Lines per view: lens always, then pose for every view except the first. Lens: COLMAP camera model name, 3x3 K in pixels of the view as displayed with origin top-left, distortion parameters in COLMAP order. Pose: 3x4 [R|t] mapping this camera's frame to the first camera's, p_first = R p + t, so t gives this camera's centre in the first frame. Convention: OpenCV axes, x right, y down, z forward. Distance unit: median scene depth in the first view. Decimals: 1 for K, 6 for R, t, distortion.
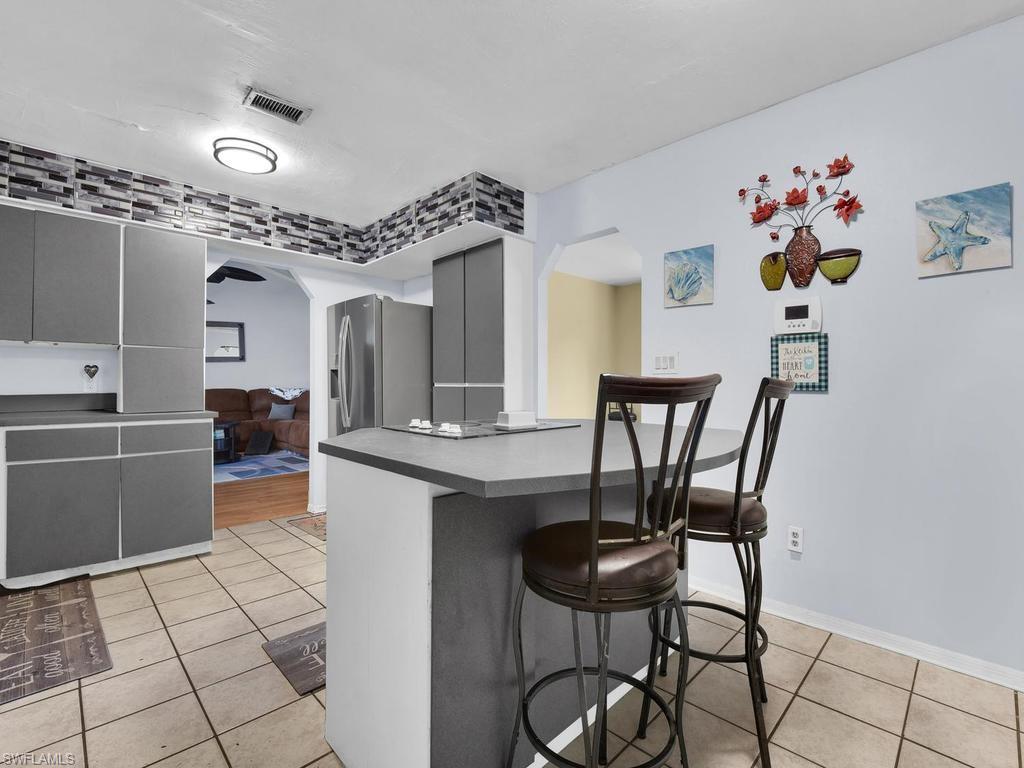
lens RADIAL K [[469.7, 0, 508.8], [0, 469.7, 378.2], [0, 0, 1]] dist [-0.000905, -0.000905]
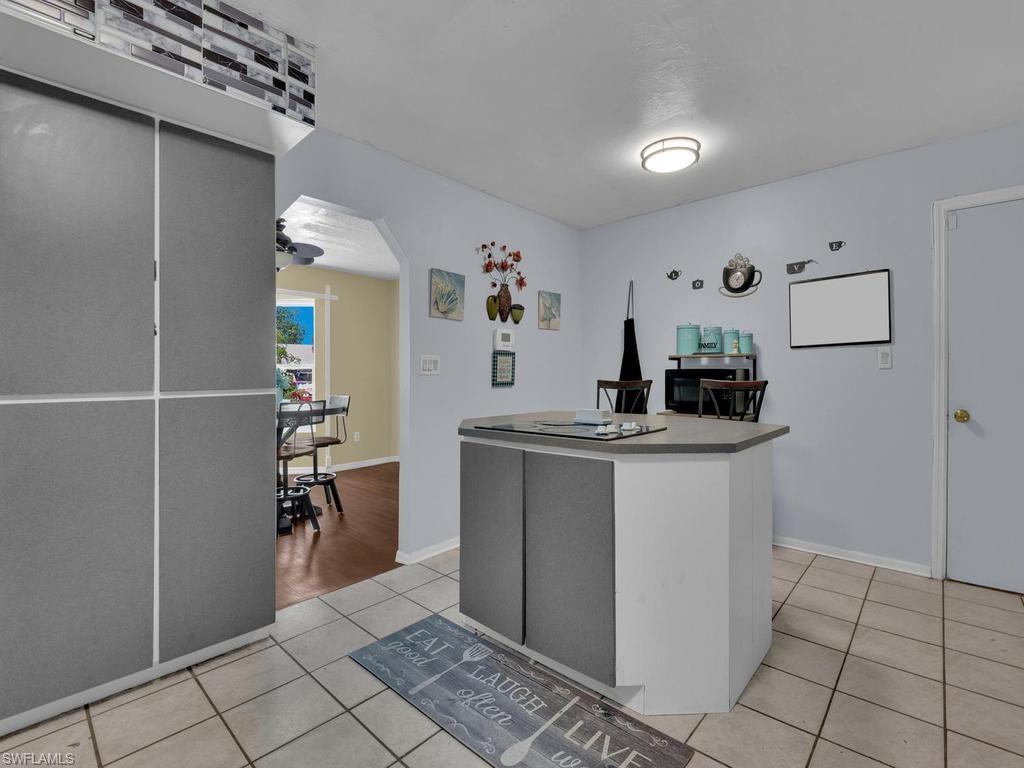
lens RADIAL K [[469.7, 0, 508.0], [0, 469.7, 383.1], [0, 0, 1]] dist [-0.000905, -0.000905]
pose [[-0.047945, -0.010155, 0.998798, -0.944511], [0.006396, 0.999925, 0.010473, -0.001614], [-0.998830, 0.006890, -0.047876, 1.030664]]
